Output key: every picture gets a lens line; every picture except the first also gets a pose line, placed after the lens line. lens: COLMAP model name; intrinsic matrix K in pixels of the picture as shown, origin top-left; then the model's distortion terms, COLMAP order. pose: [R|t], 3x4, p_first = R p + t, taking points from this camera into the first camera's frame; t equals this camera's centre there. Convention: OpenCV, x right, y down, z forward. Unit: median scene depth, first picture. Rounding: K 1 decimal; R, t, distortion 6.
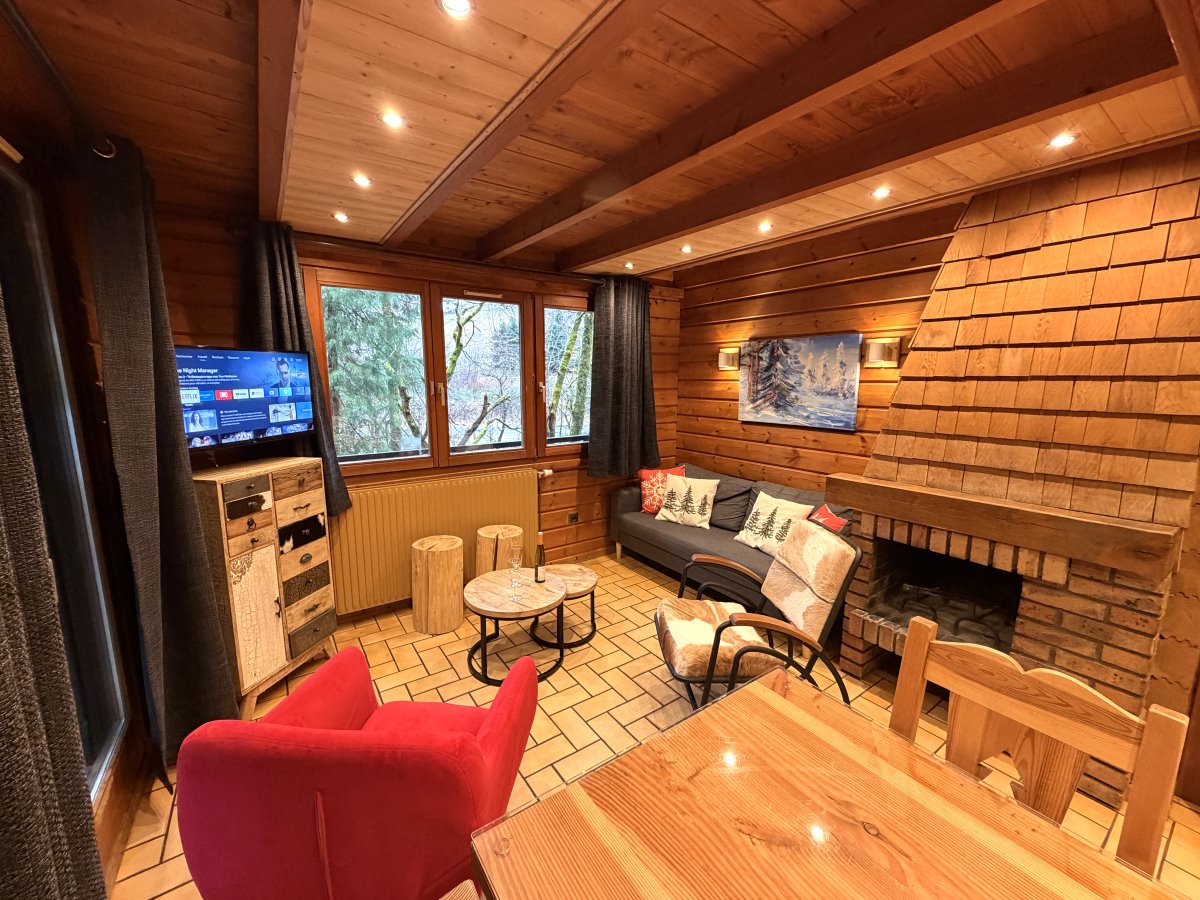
lens RADIAL K [[475.9, 0, 593.9], [0, 475.9, 451.3], [0, 0, 1]] dist [-0.001390, -0.000067]
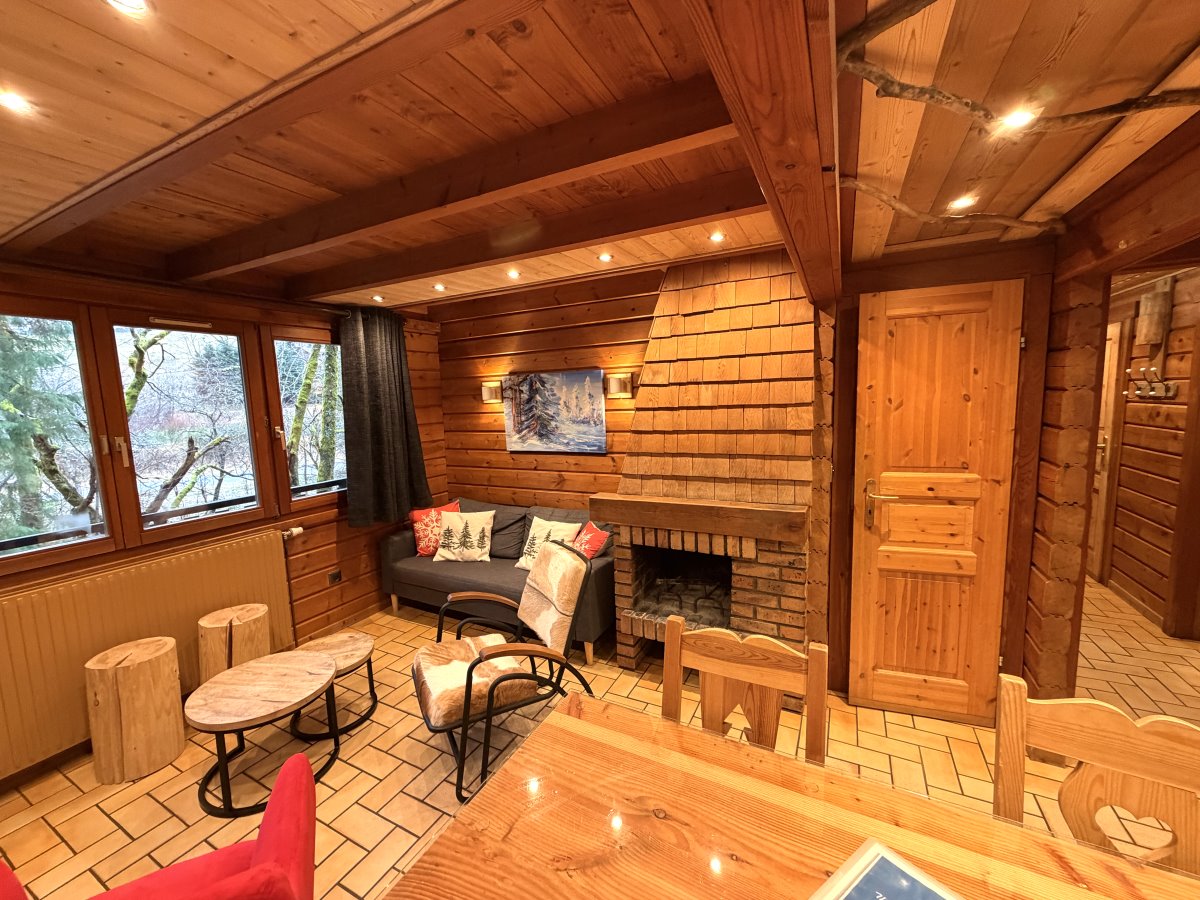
lens RADIAL K [[475.9, 0, 595.2], [0, 475.9, 451.8], [0, 0, 1]] dist [-0.001390, -0.000067]
pose [[0.883207, -0.084667, 0.461277, -0.008204], [0.107880, 0.993871, -0.024133, -0.028447], [-0.456407, 0.071077, 0.886928, -0.010657]]
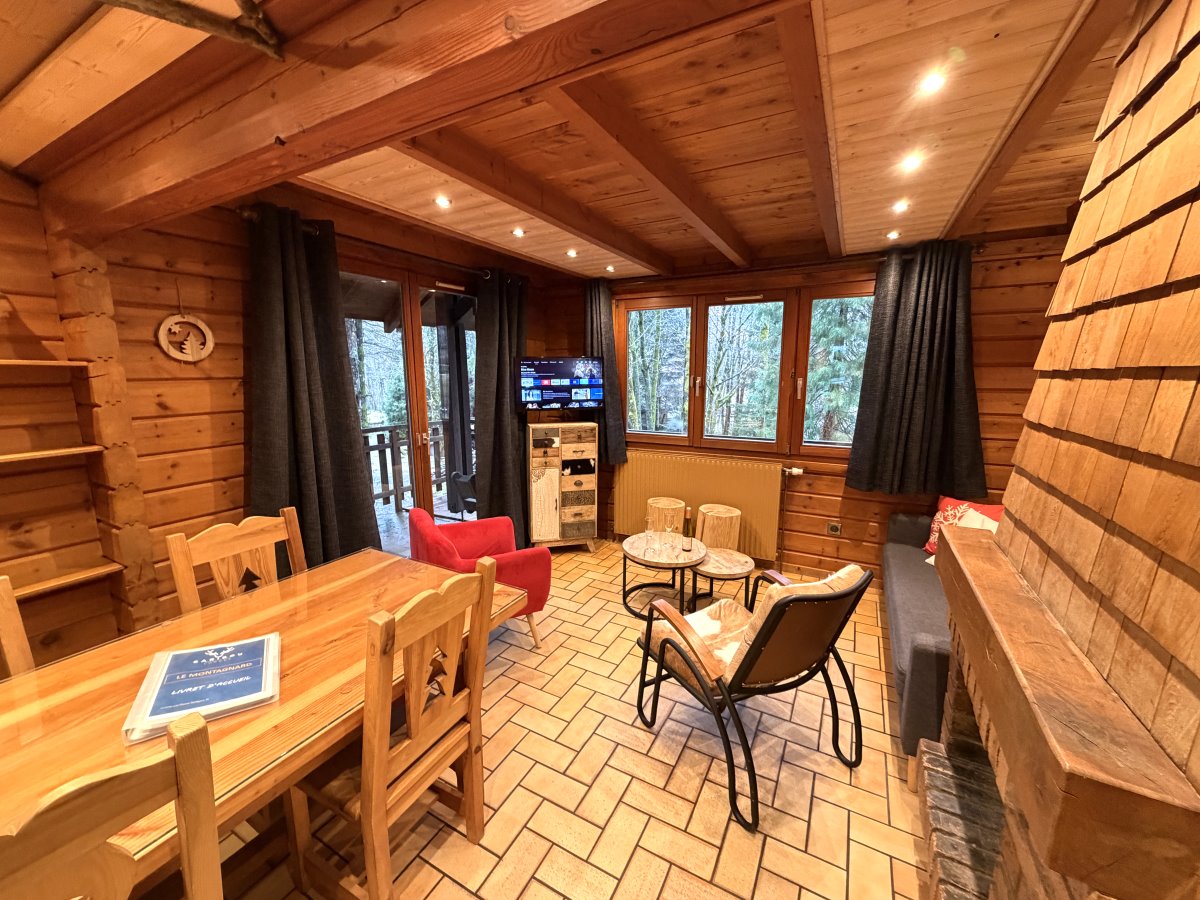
lens RADIAL K [[475.9, 0, 599.1], [0, 475.9, 452.3], [0, 0, 1]] dist [-0.001390, -0.000067]
pose [[0.447932, 0.146238, -0.882027, 0.895770], [-0.137403, 0.986072, 0.093710, -0.045715], [0.883446, 0.079218, 0.461787, 0.305666]]
